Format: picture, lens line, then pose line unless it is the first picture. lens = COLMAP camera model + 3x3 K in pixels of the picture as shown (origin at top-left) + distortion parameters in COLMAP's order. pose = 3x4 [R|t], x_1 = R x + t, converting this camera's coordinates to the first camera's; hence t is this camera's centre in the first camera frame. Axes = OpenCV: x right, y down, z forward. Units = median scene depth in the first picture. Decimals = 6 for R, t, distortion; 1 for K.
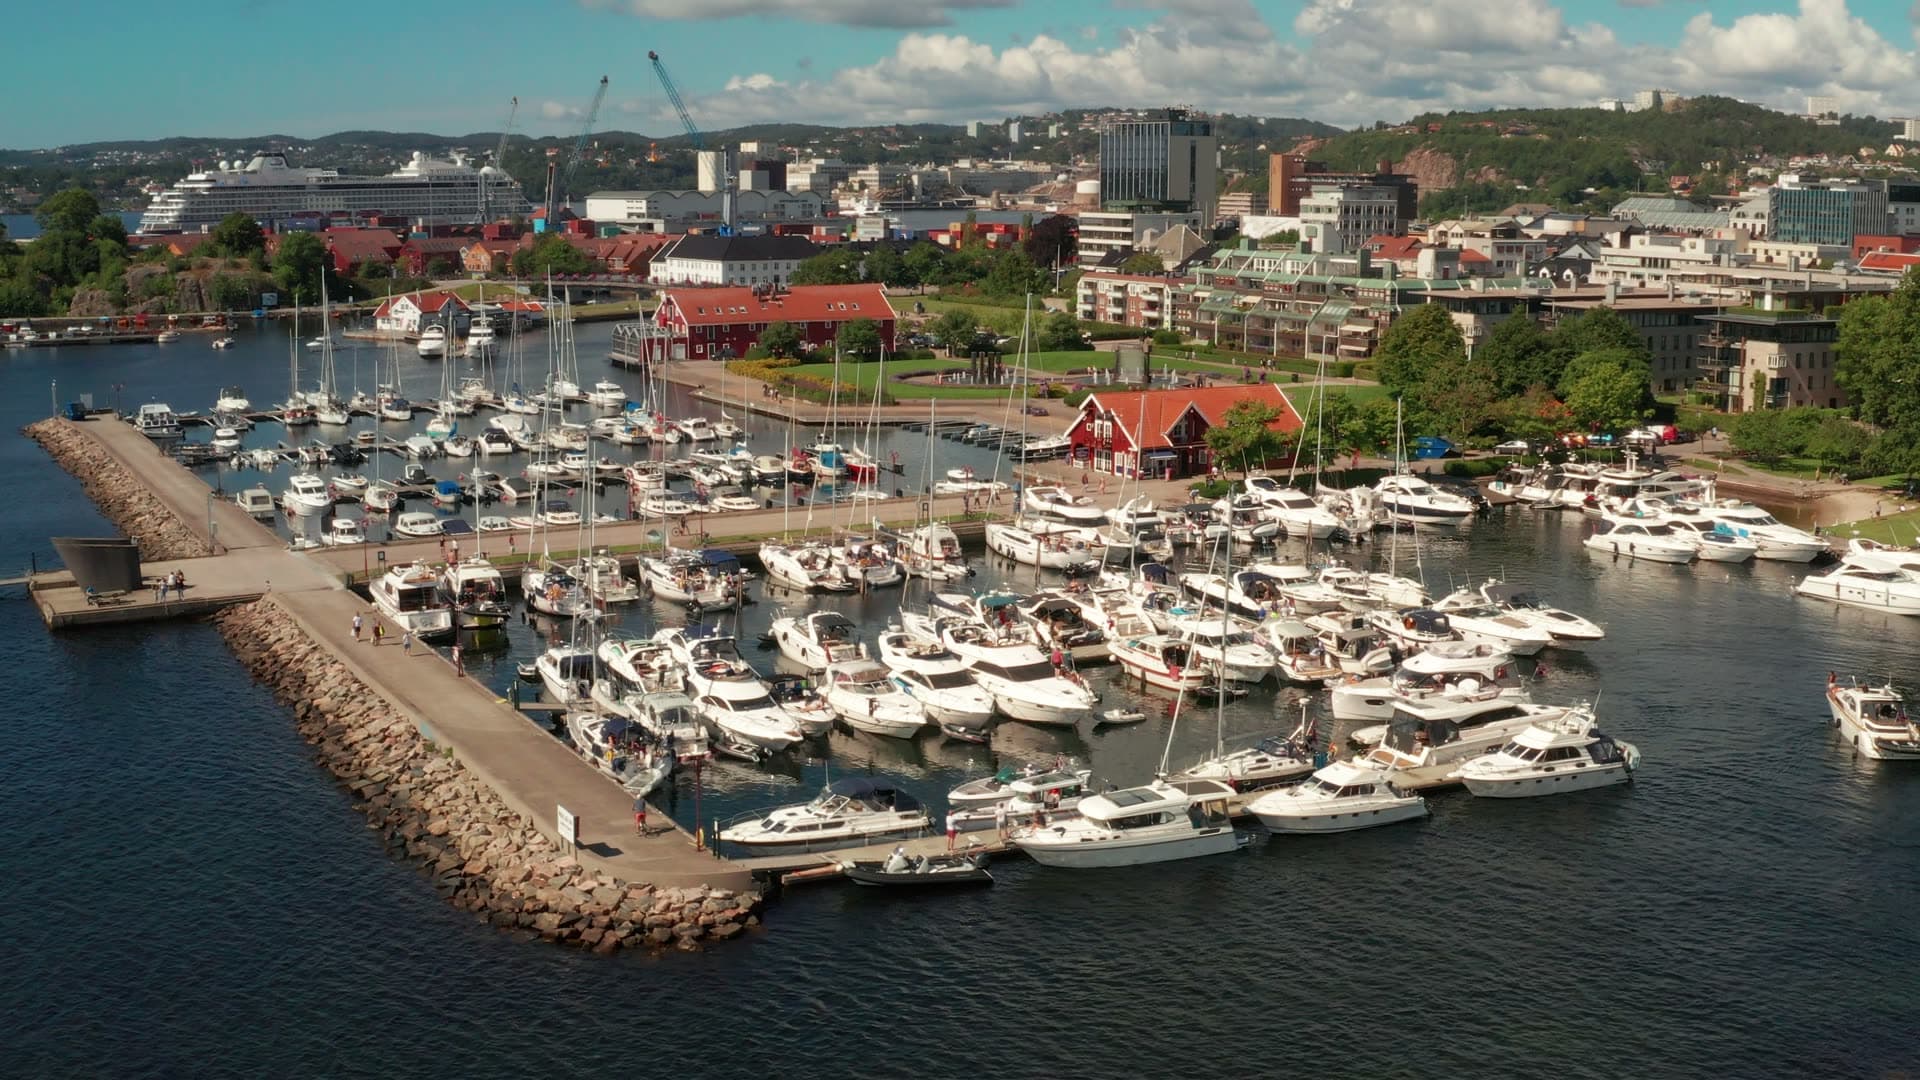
lens RADIAL K [[2162.3, 0, 963.4], [0, 2162.3, 530.0], [0, 0, 1]] dist [-0.185437, -0.013749]
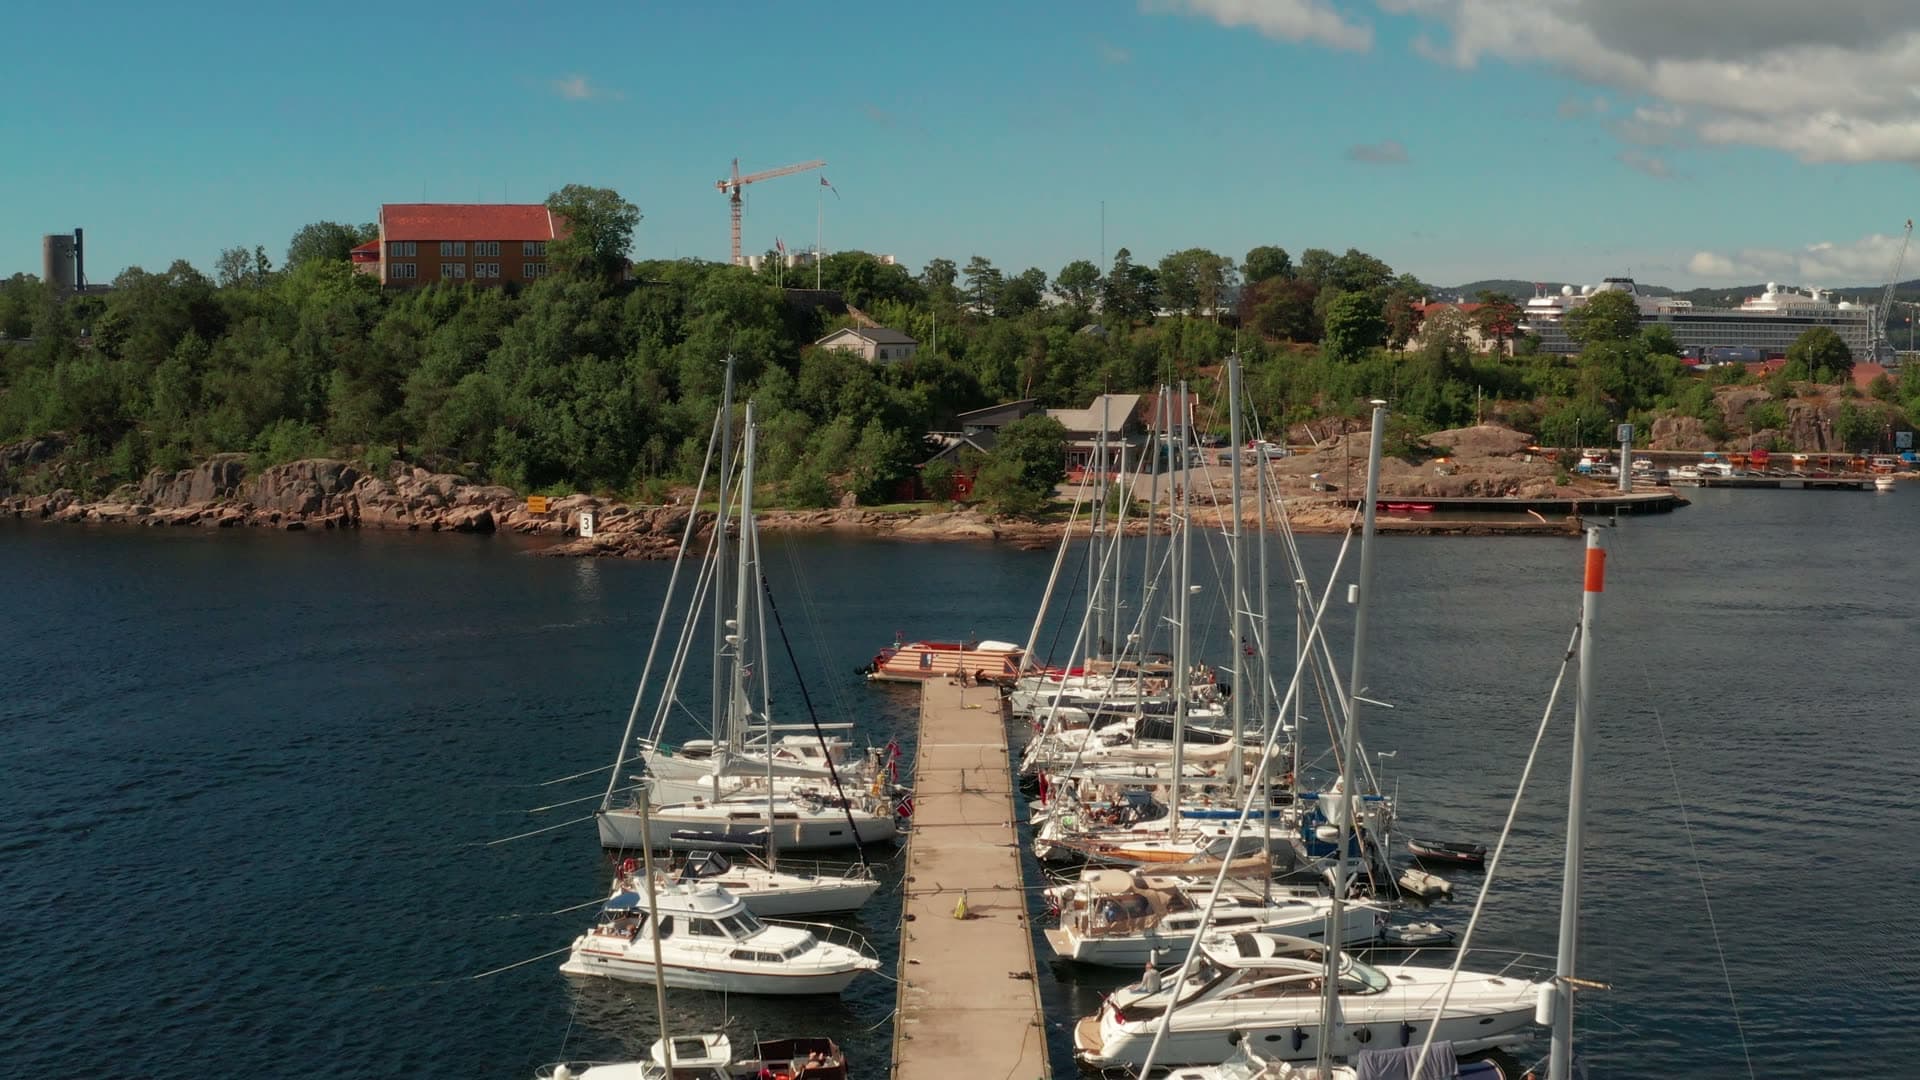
lens RADIAL K [[2162.3, 0, 963.4], [0, 2162.3, 530.0], [0, 0, 1]] dist [-0.185437, -0.013749]
pose [[0.876060, 0.042673, -0.480310, -0.429908], [-0.076746, 0.995719, -0.051517, -0.019635], [0.476055, 0.081994, 0.875584, 0.299770]]
